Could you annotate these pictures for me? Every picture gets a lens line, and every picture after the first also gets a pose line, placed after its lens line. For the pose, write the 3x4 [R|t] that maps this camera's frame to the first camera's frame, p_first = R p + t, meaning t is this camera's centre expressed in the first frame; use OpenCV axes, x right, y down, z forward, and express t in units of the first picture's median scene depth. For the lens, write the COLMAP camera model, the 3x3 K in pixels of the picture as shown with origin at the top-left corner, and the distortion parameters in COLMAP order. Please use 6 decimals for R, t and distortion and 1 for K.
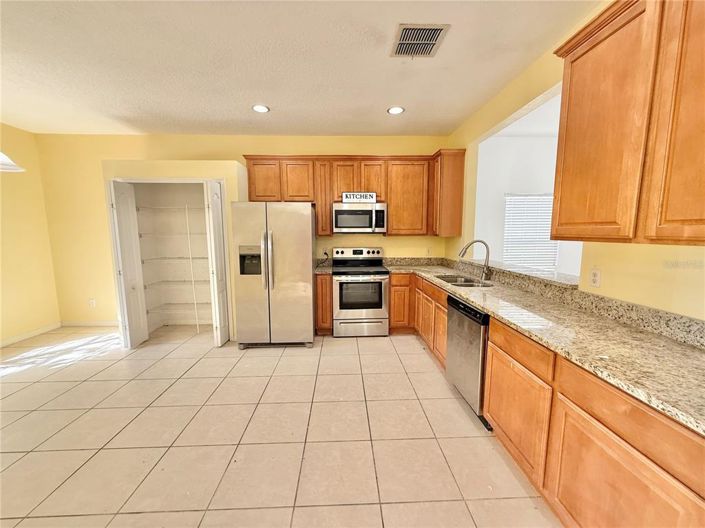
lens RADIAL K [[280.9, 0, 352.0], [0, 280.9, 264.5], [0, 0, 1]] dist [0.003268, -0.000075]
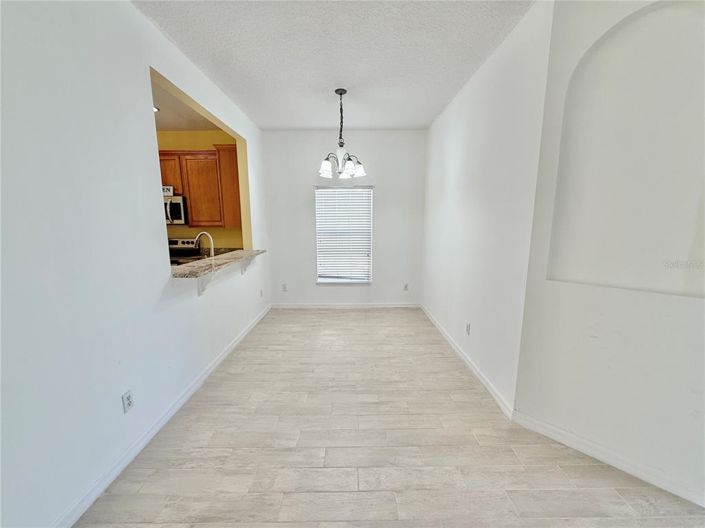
lens RADIAL K [[280.9, 0, 354.7], [0, 280.9, 268.9], [0, 0, 1]] dist [0.003268, -0.000075]
pose [[0.999695, 0.003629, -0.024441, 0.872654], [-0.002737, 0.999332, 0.036431, 0.018316], [0.024557, -0.036353, 0.999037, -0.067030]]
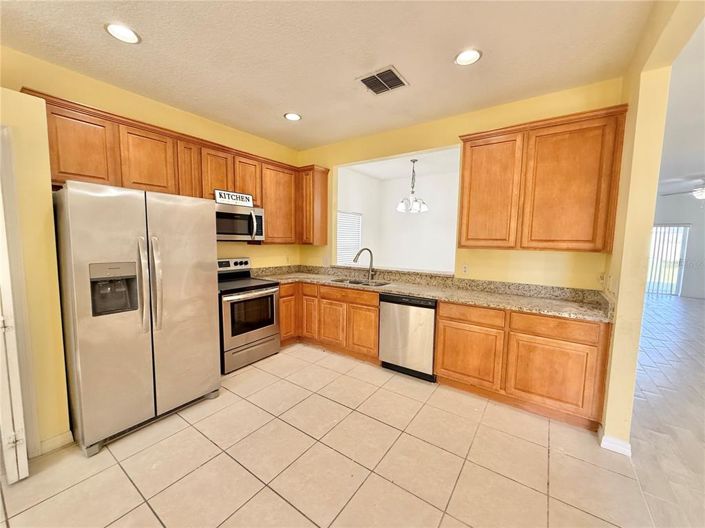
lens RADIAL K [[280.9, 0, 352.4], [0, 280.9, 264.7], [0, 0, 1]] dist [0.003268, -0.000075]
pose [[0.605404, -0.058487, 0.793767, -0.476387], [0.075561, 0.997015, 0.015833, -0.031816], [-0.792323, 0.050393, 0.608016, 0.242848]]
